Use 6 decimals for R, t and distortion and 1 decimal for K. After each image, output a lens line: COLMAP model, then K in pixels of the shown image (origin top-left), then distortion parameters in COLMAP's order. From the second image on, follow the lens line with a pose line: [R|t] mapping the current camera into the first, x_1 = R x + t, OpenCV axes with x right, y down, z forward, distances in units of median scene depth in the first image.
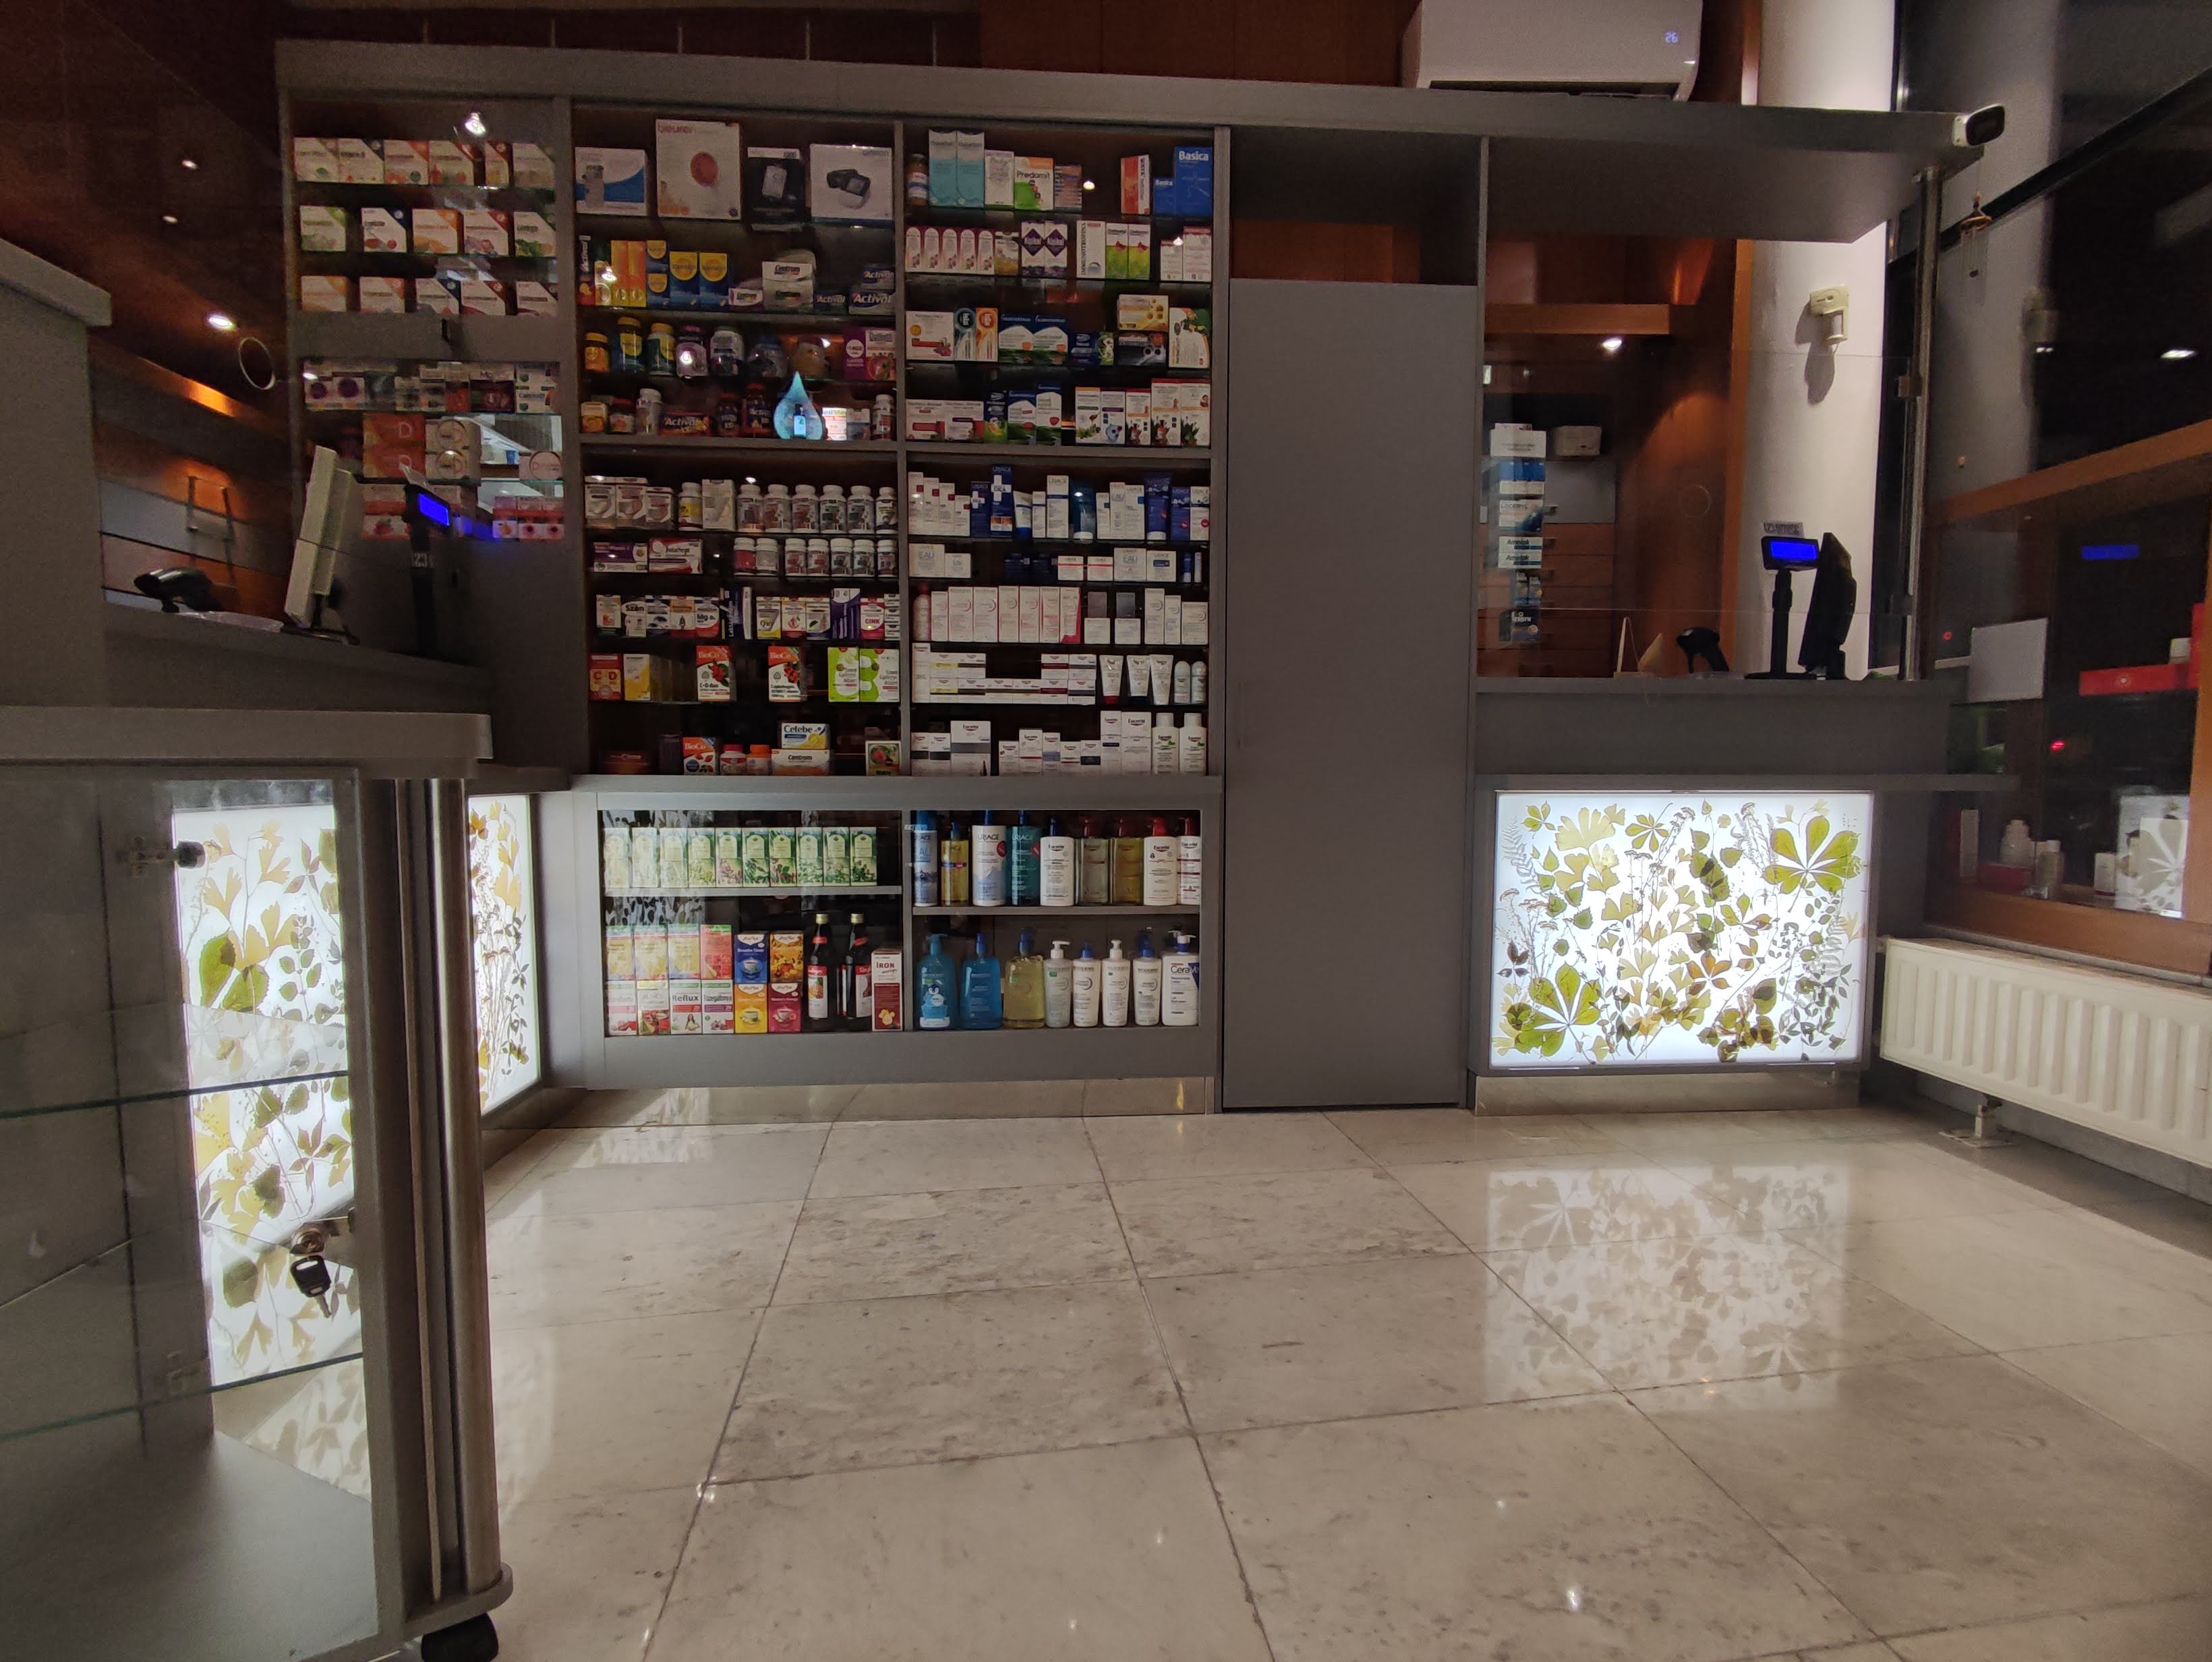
lens RADIAL K [[1013.0, 0, 1116.9], [0, 1013.0, 835.5], [0, 0, 1]] dist [-0.005045, -0.001438]
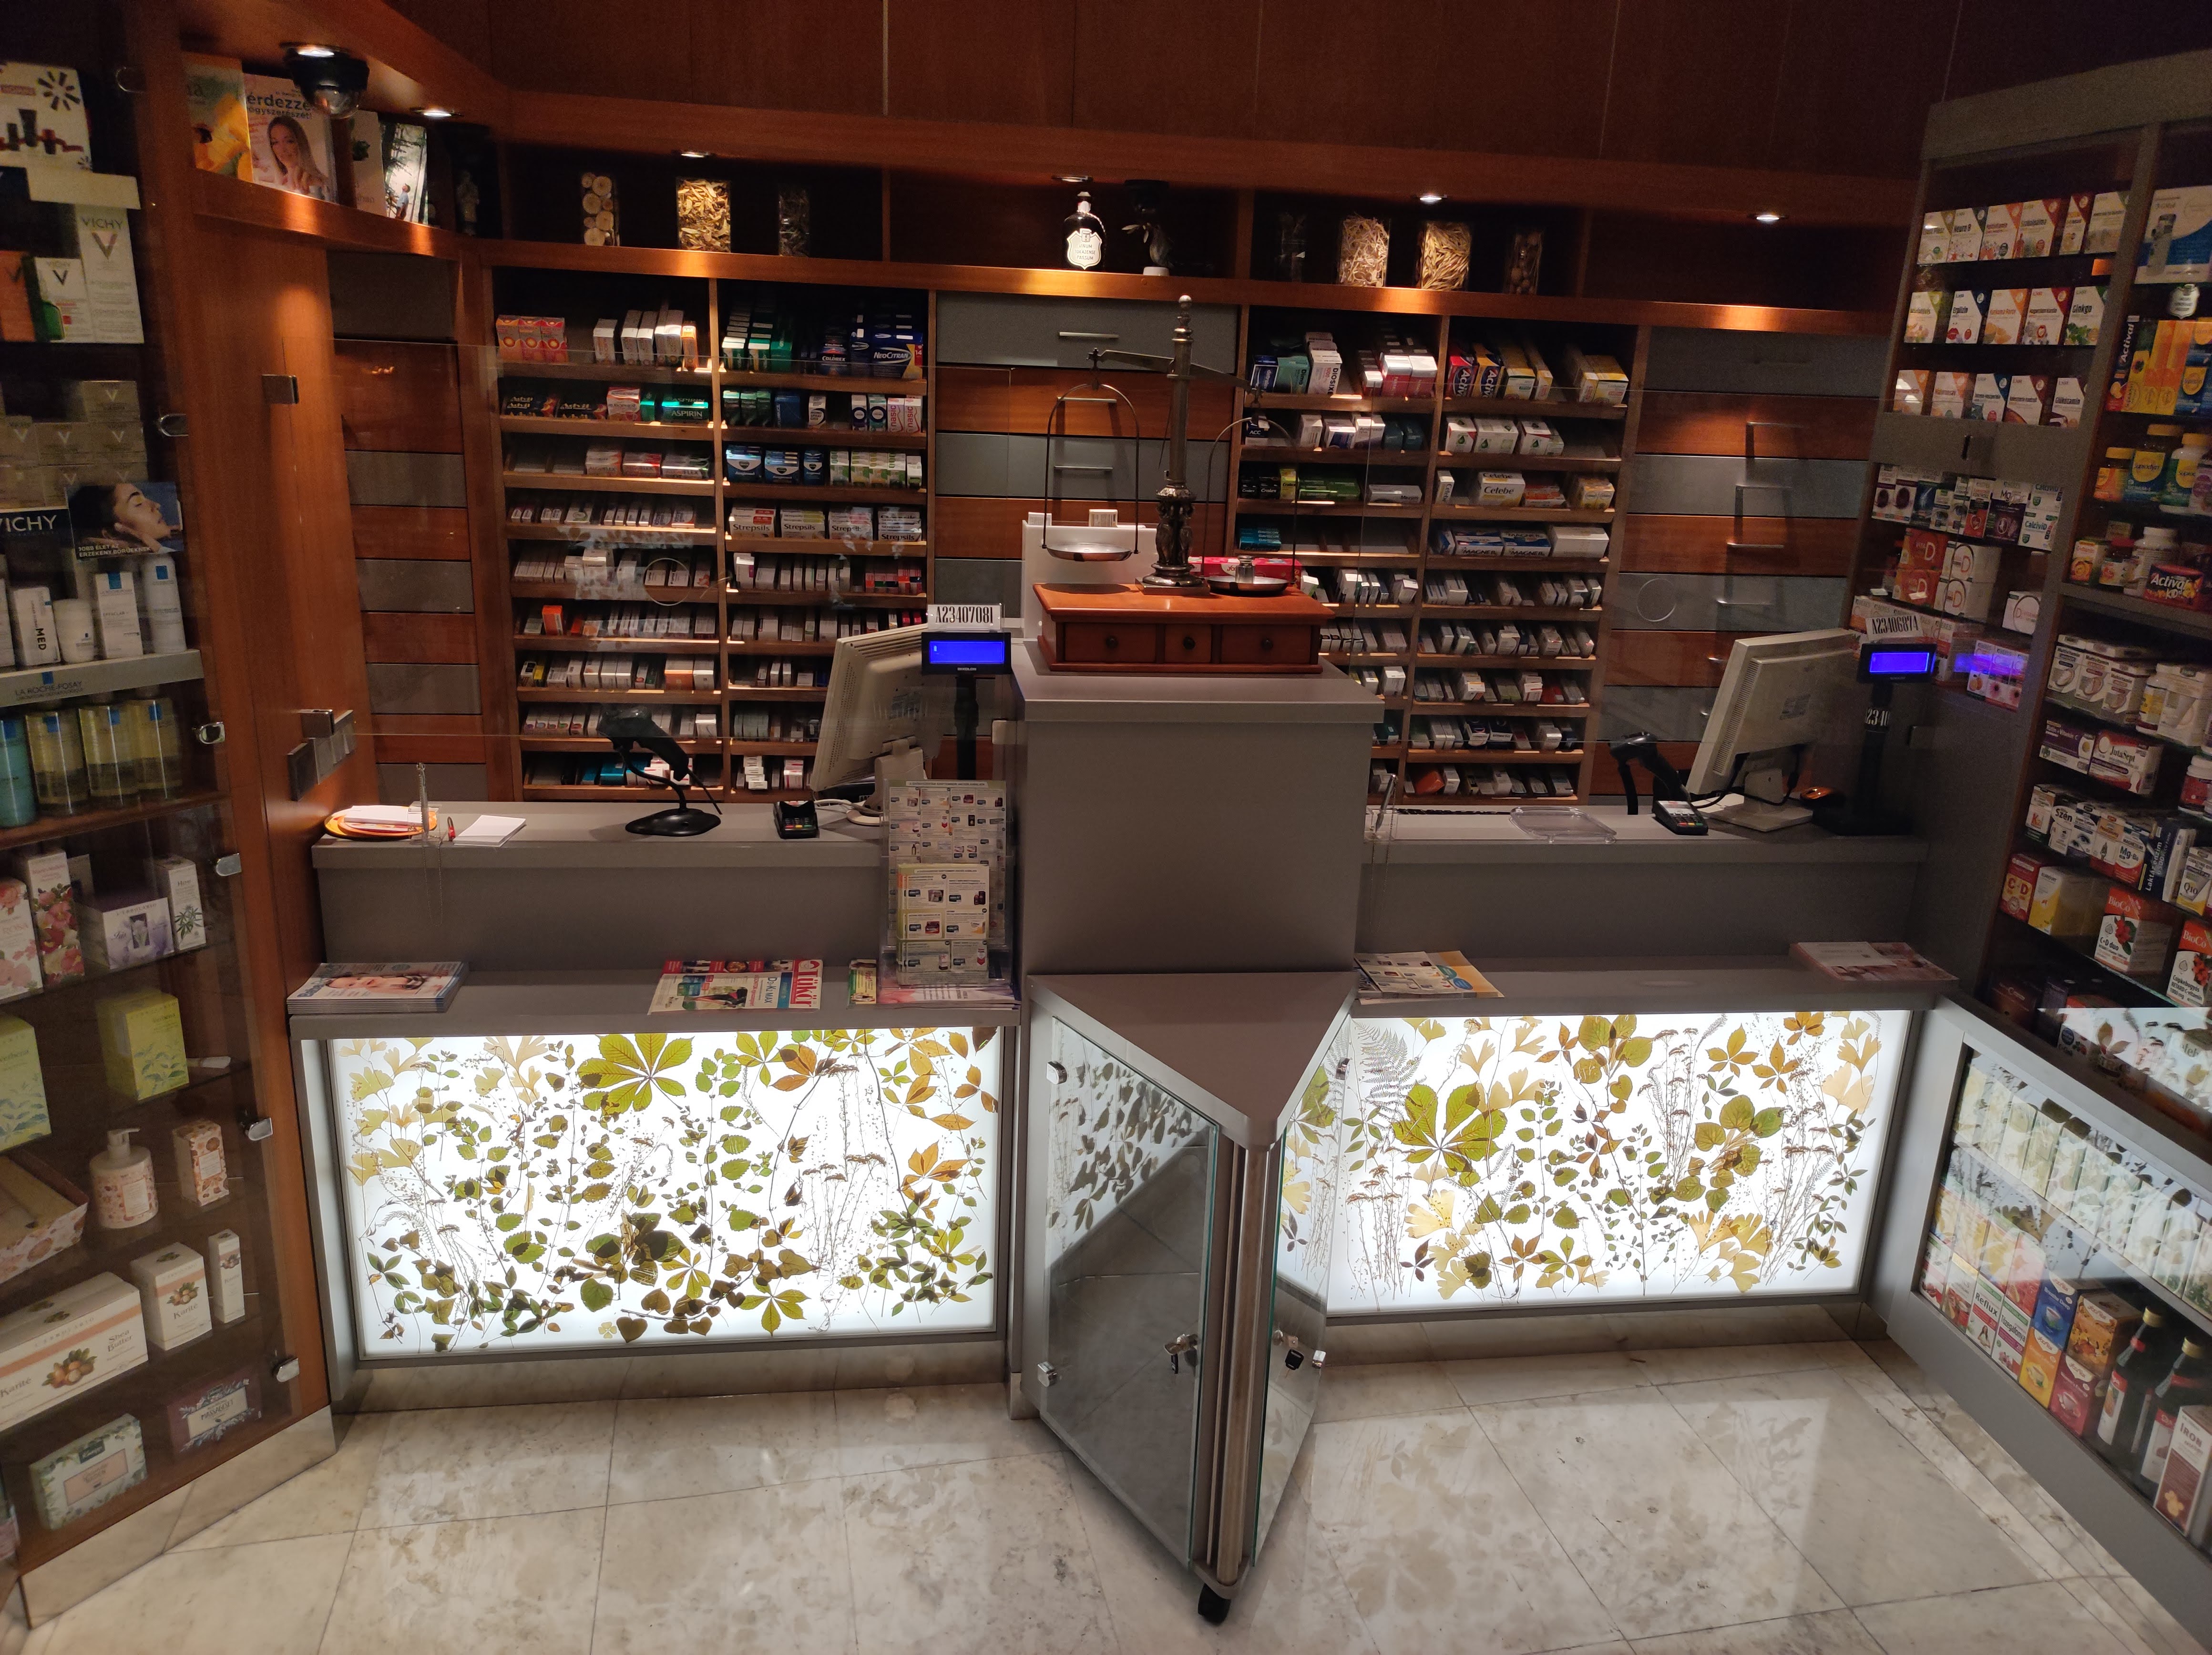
lens RADIAL K [[1621.5, 0, 1106.0], [0, 1621.5, 827.5], [0, 0, 1]] dist [0.029784, -0.002705]
pose [[0.066245, 0.289458, -0.954896, 0.661890], [-0.105608, 0.953656, 0.281756, -0.498978], [0.992199, 0.082180, 0.093744, 0.185468]]
